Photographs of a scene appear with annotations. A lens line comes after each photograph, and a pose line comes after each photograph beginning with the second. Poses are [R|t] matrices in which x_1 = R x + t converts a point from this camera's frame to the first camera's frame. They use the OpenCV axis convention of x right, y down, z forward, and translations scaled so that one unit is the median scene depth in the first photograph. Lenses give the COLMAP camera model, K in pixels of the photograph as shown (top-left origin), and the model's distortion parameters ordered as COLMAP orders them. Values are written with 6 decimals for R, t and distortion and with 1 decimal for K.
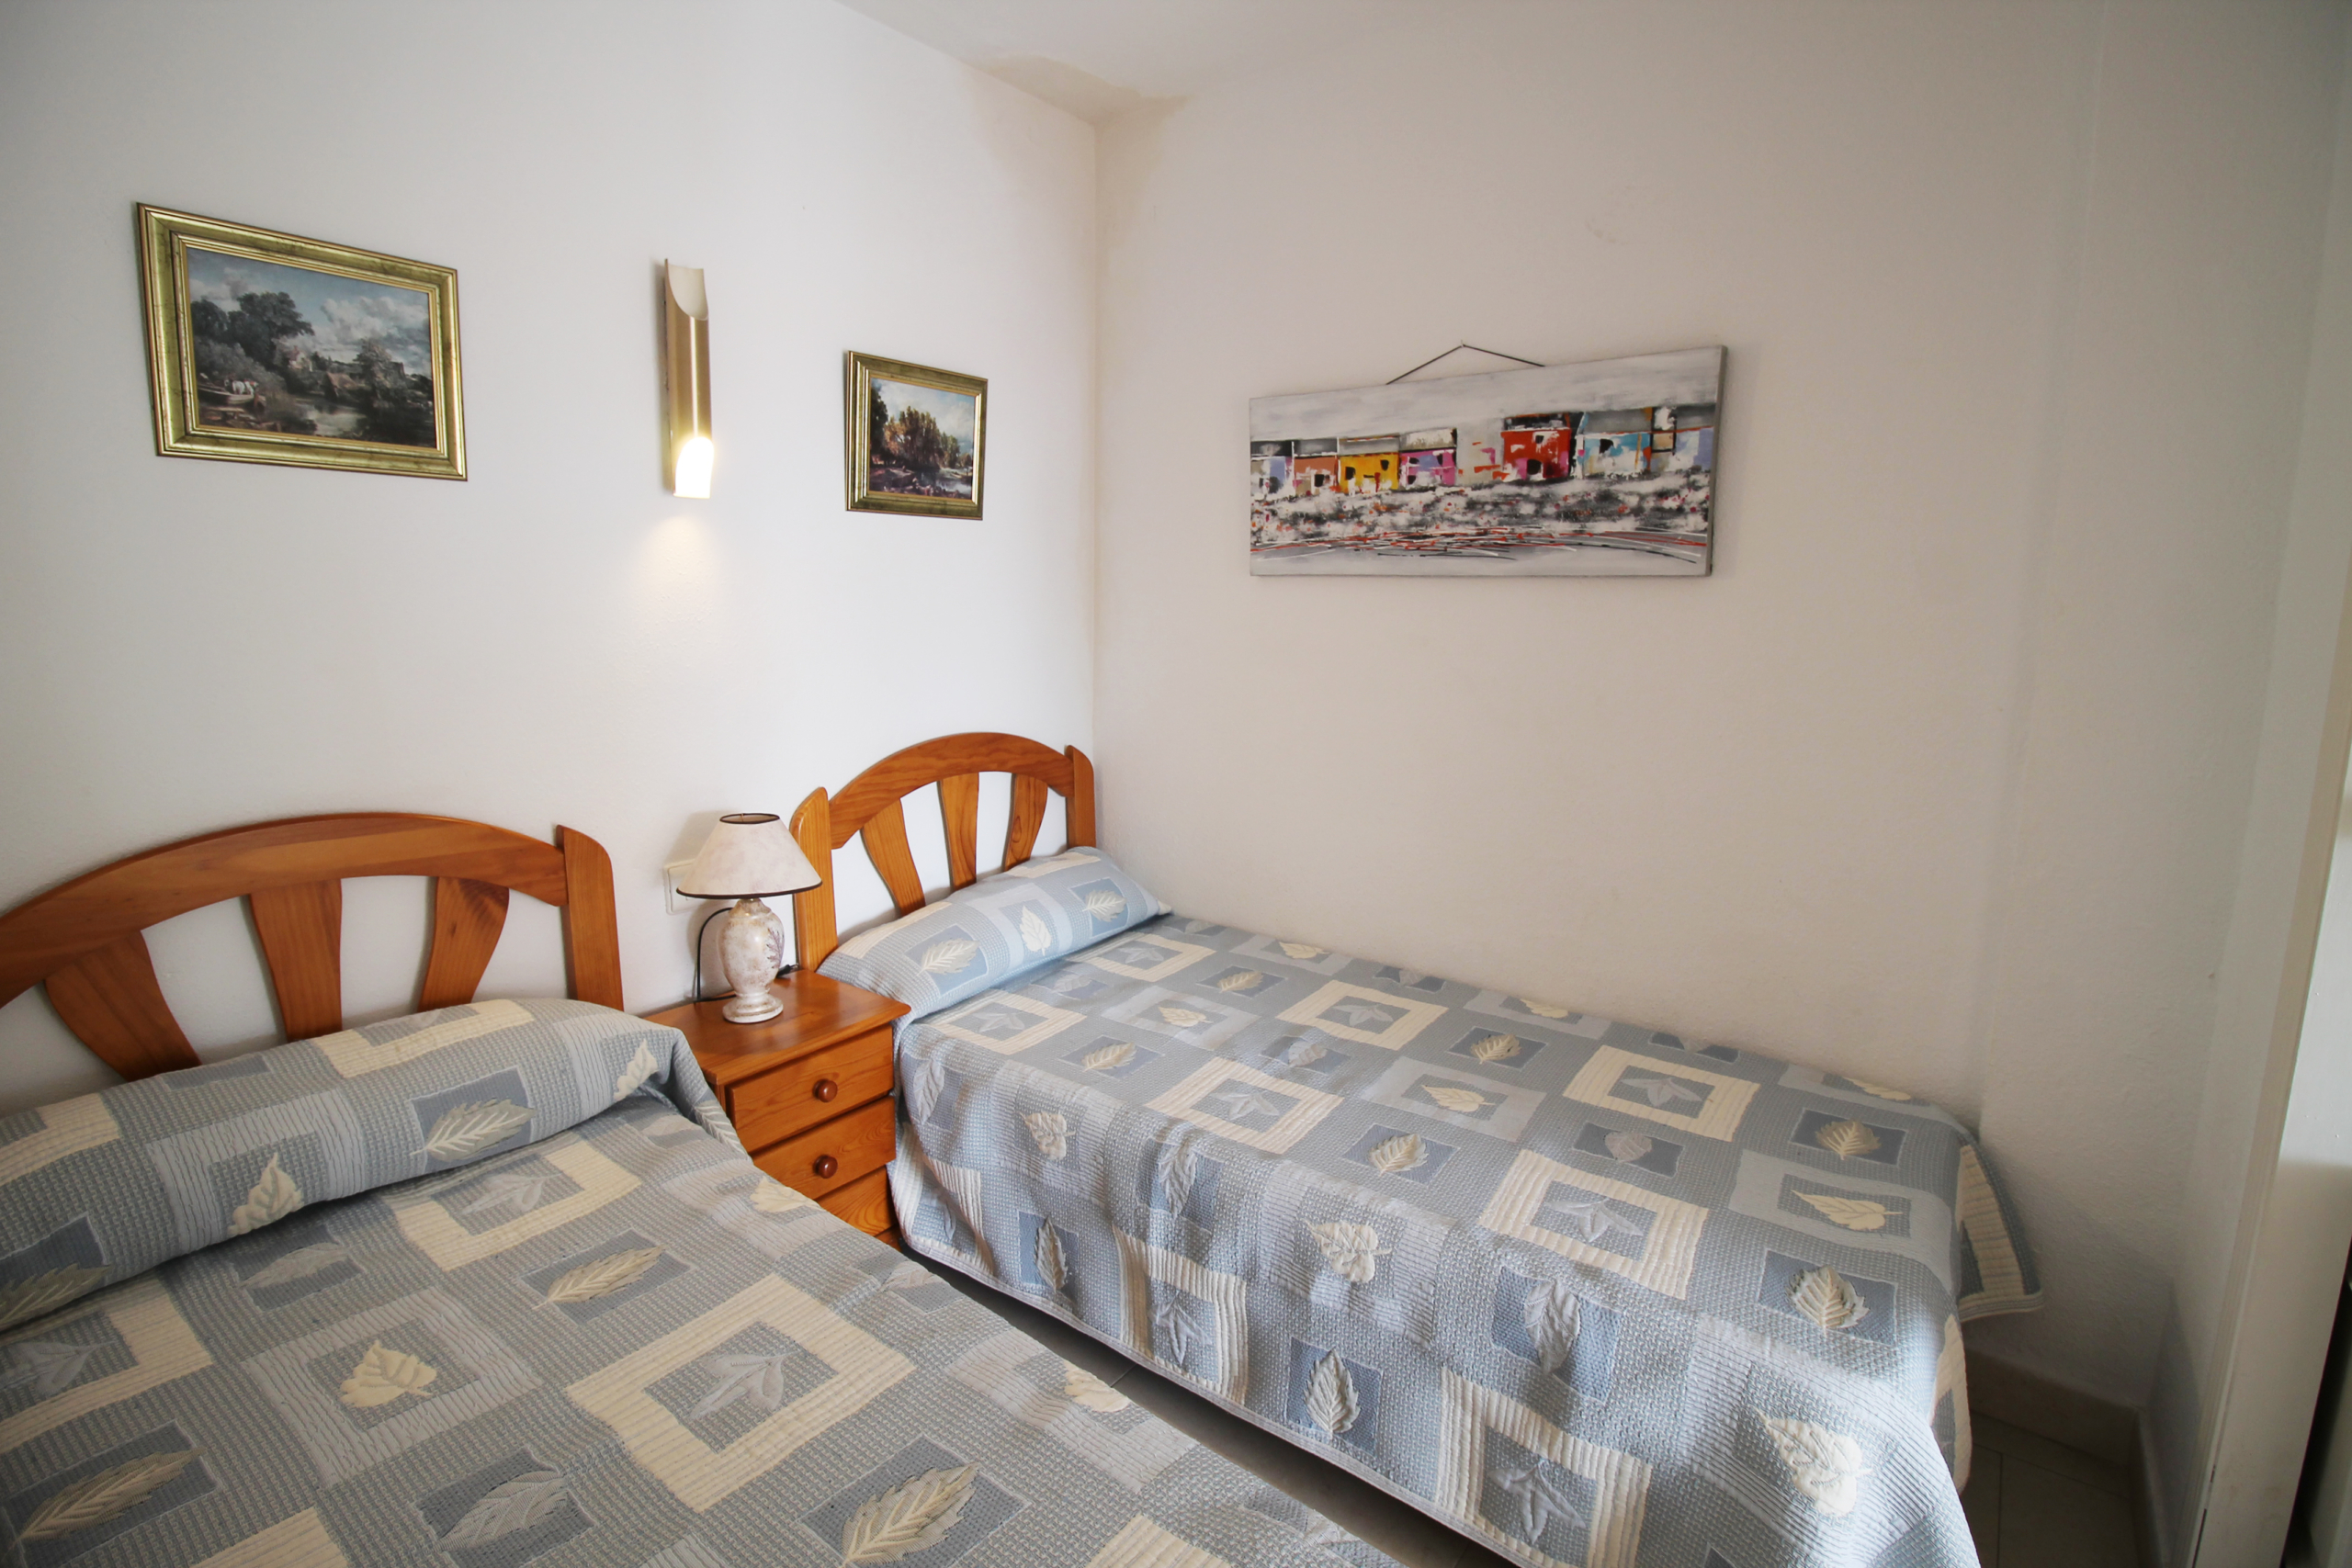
lens RADIAL K [[1101.9, 0, 1174.4], [0, 1101.9, 759.3], [0, 0, 1]] dist [0.000998, -0.016622]
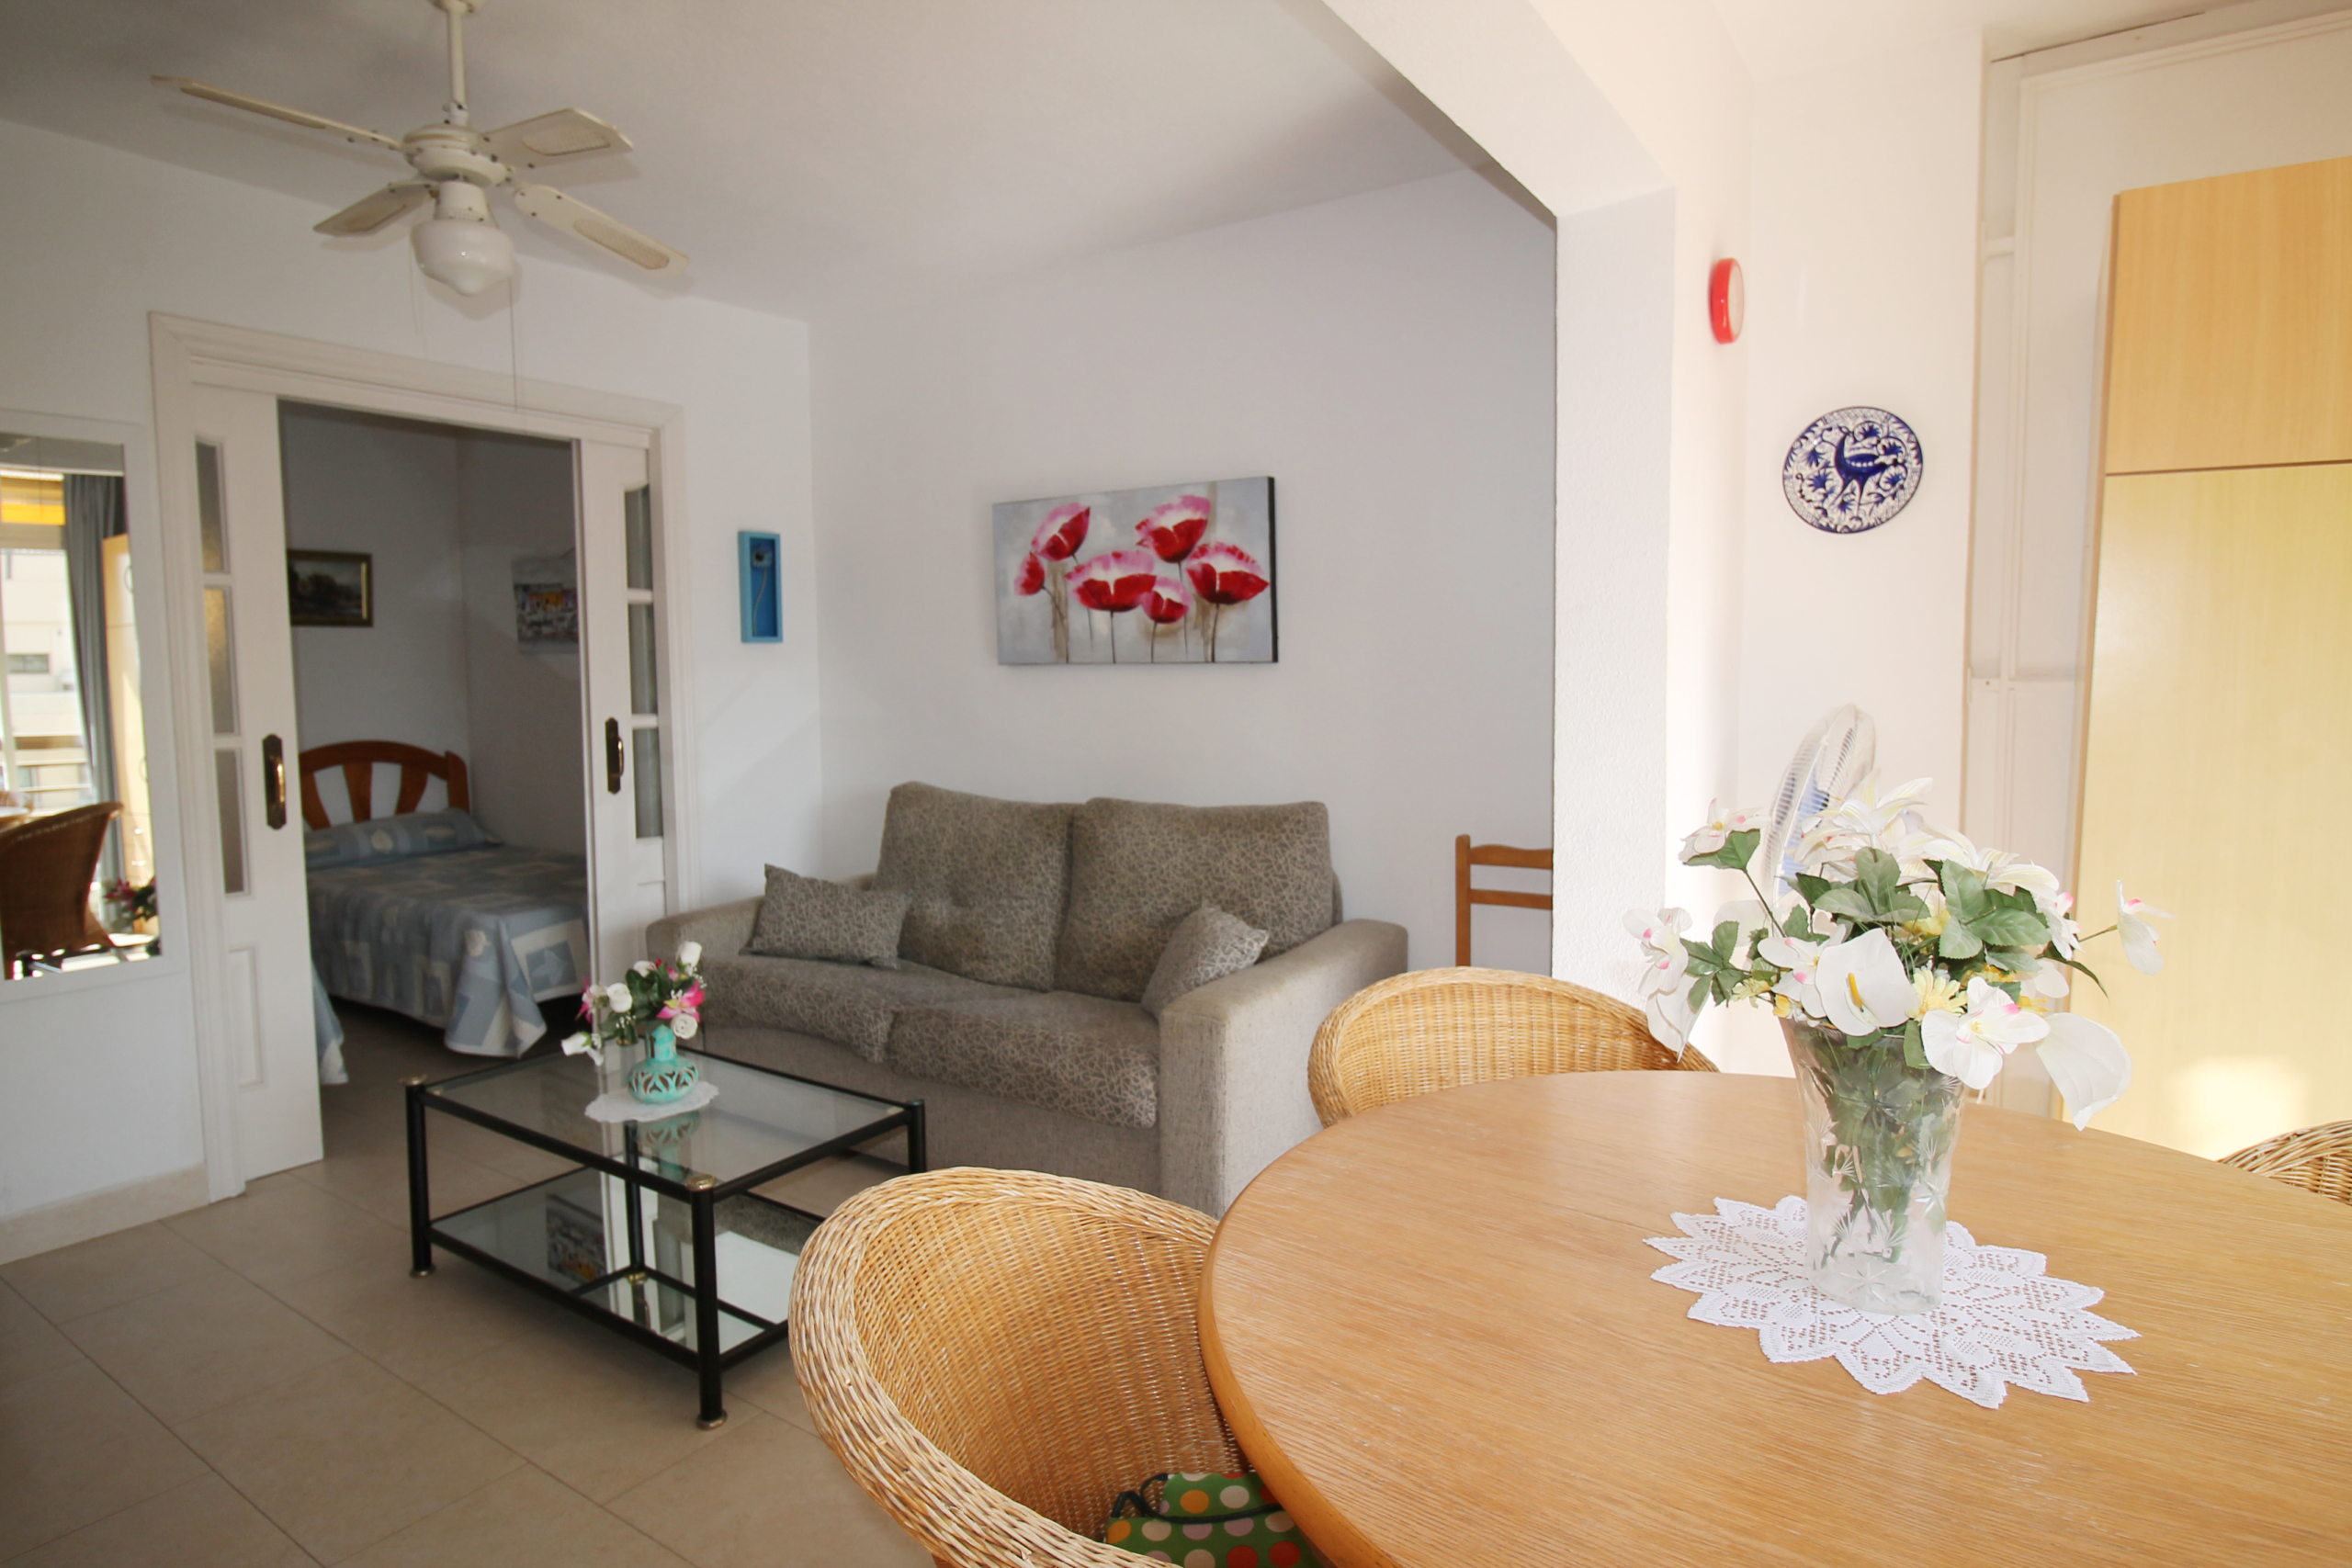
lens RADIAL K [[1266.1, 0, 1182.3], [0, 1266.1, 754.1], [0, 0, 1]] dist [0.004414, 0.000795]
pose [[0.998523, -0.023001, 0.049214, 1.299654], [0.026968, 0.996306, -0.081524, 0.252519], [-0.047157, 0.082731, 0.995456, -1.428131]]
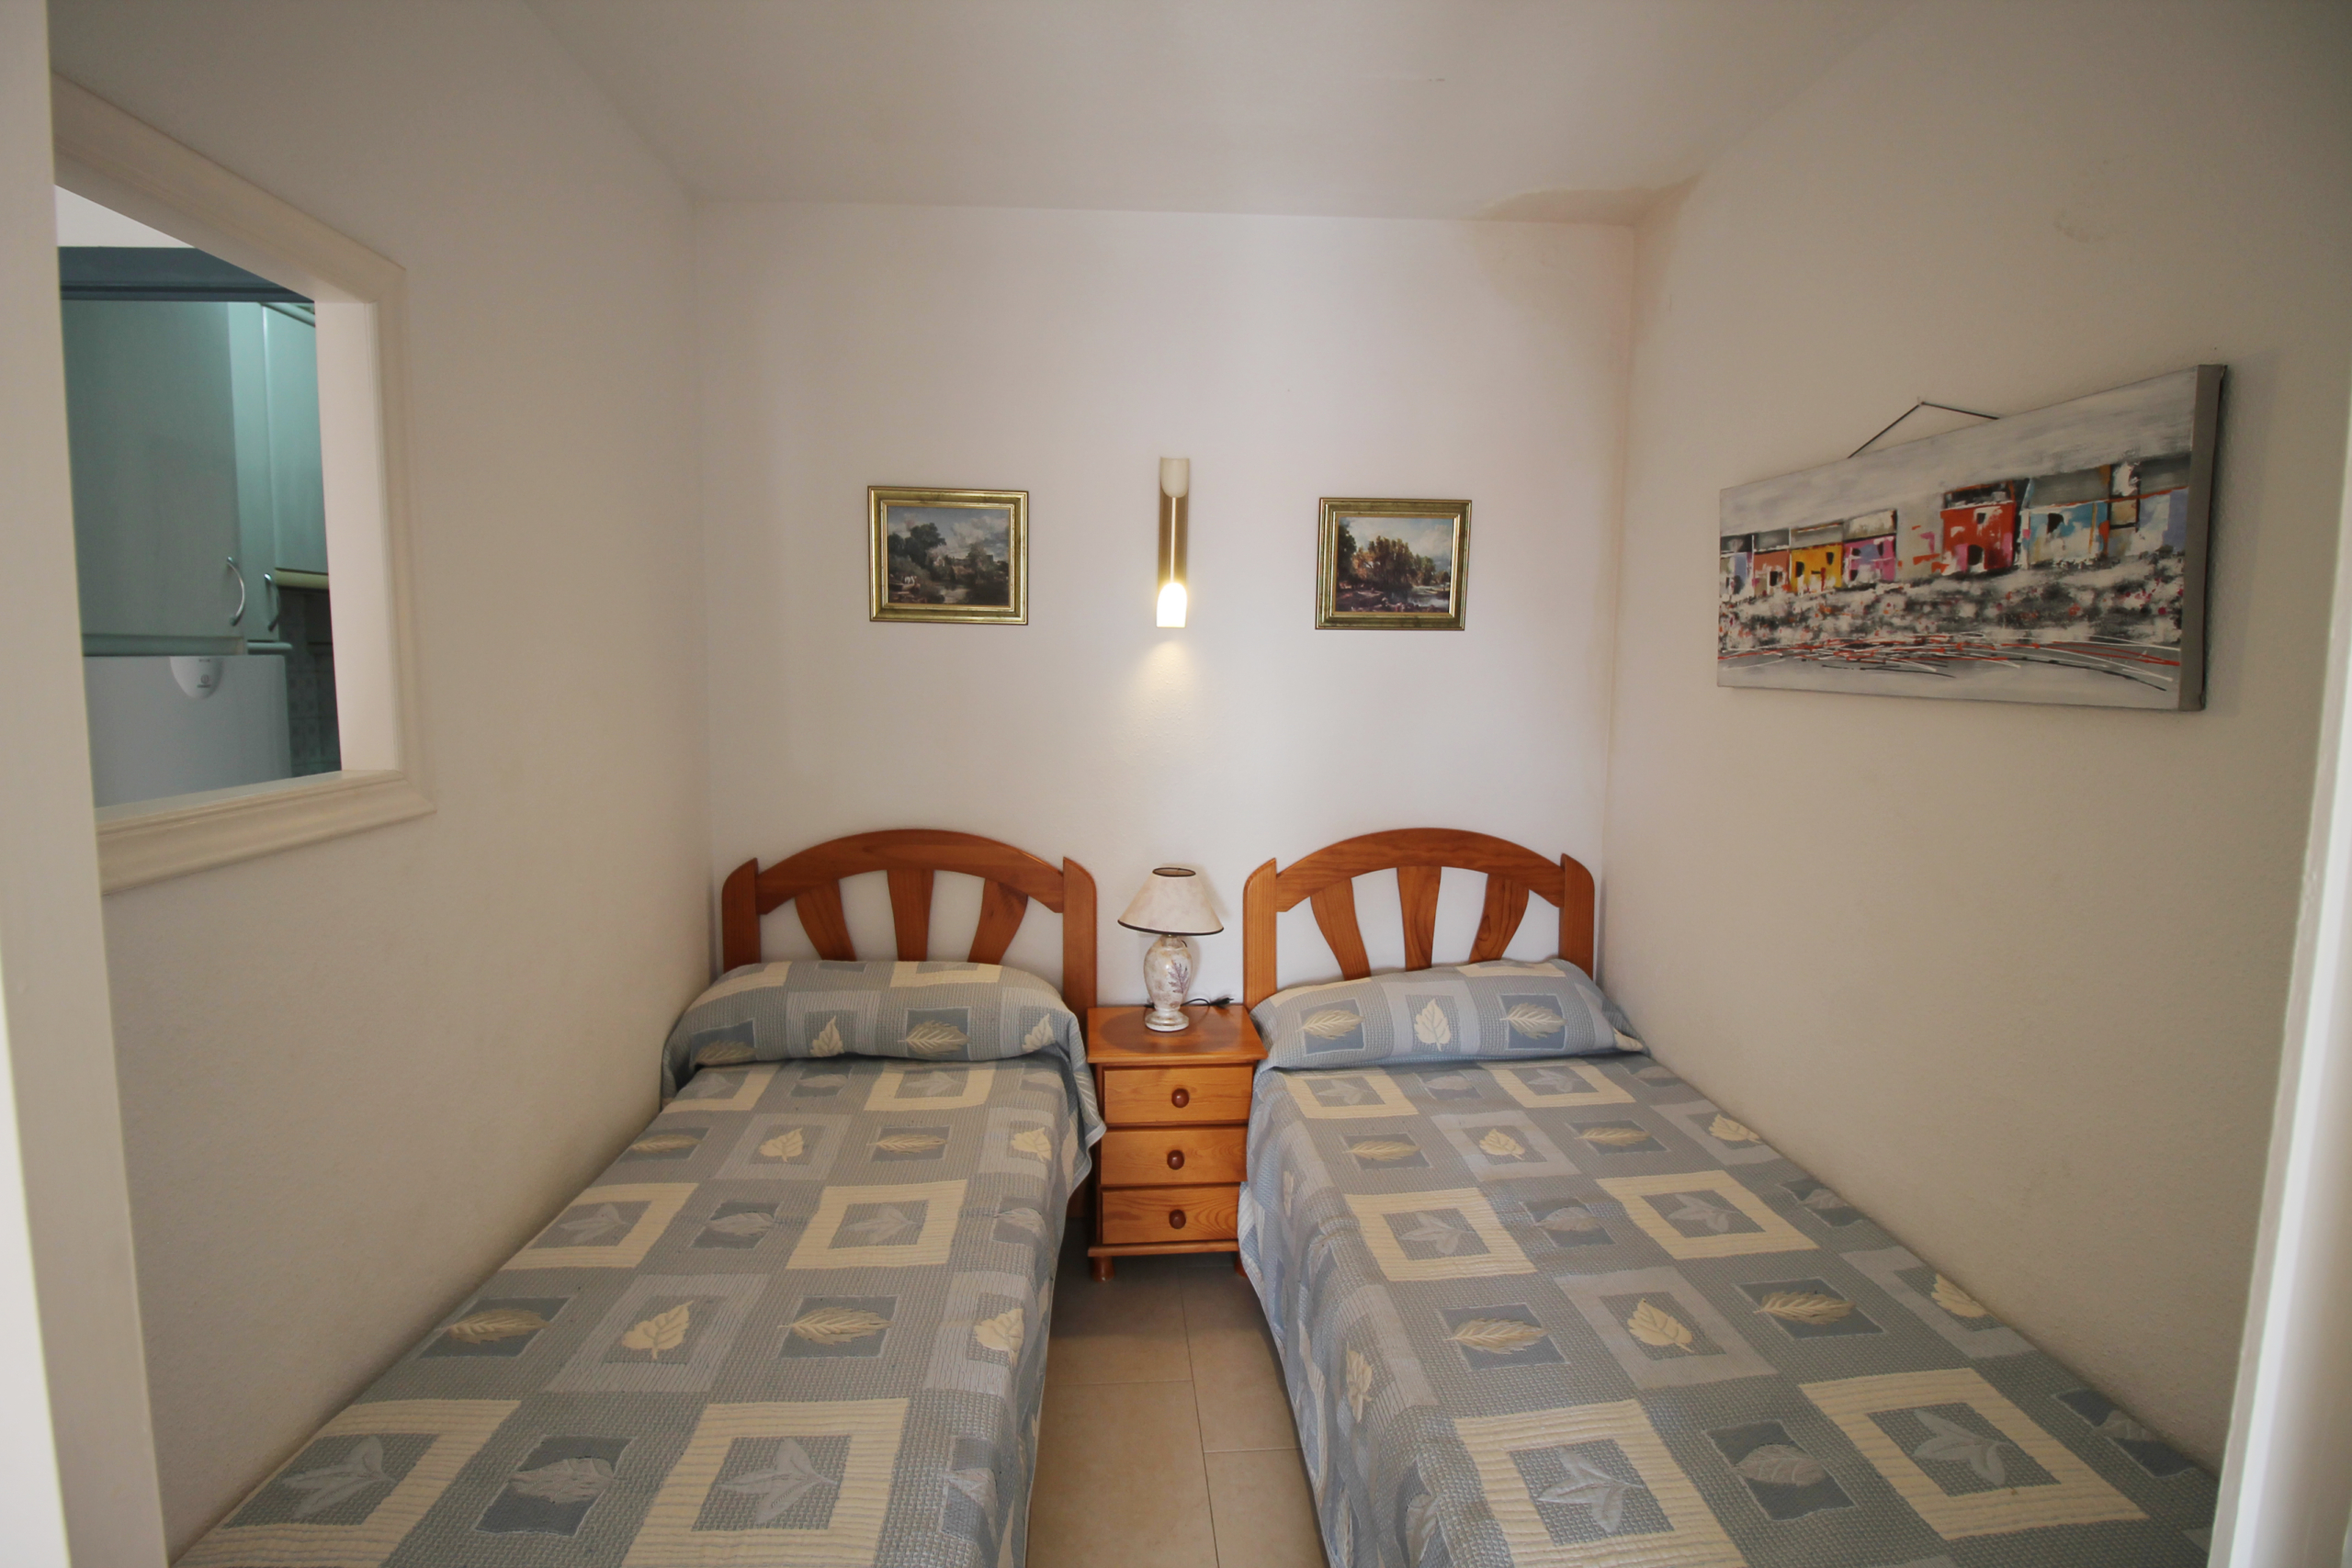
lens RADIAL K [[1101.9, 0, 1174.4], [0, 1101.9, 759.3], [0, 0, 1]] dist [0.000998, -0.016622]
pose [[0.658920, 0.065788, -0.749331, 0.530609], [-0.115213, 0.993241, -0.014110, -0.055499], [0.743338, 0.095630, 0.662045, 0.121363]]
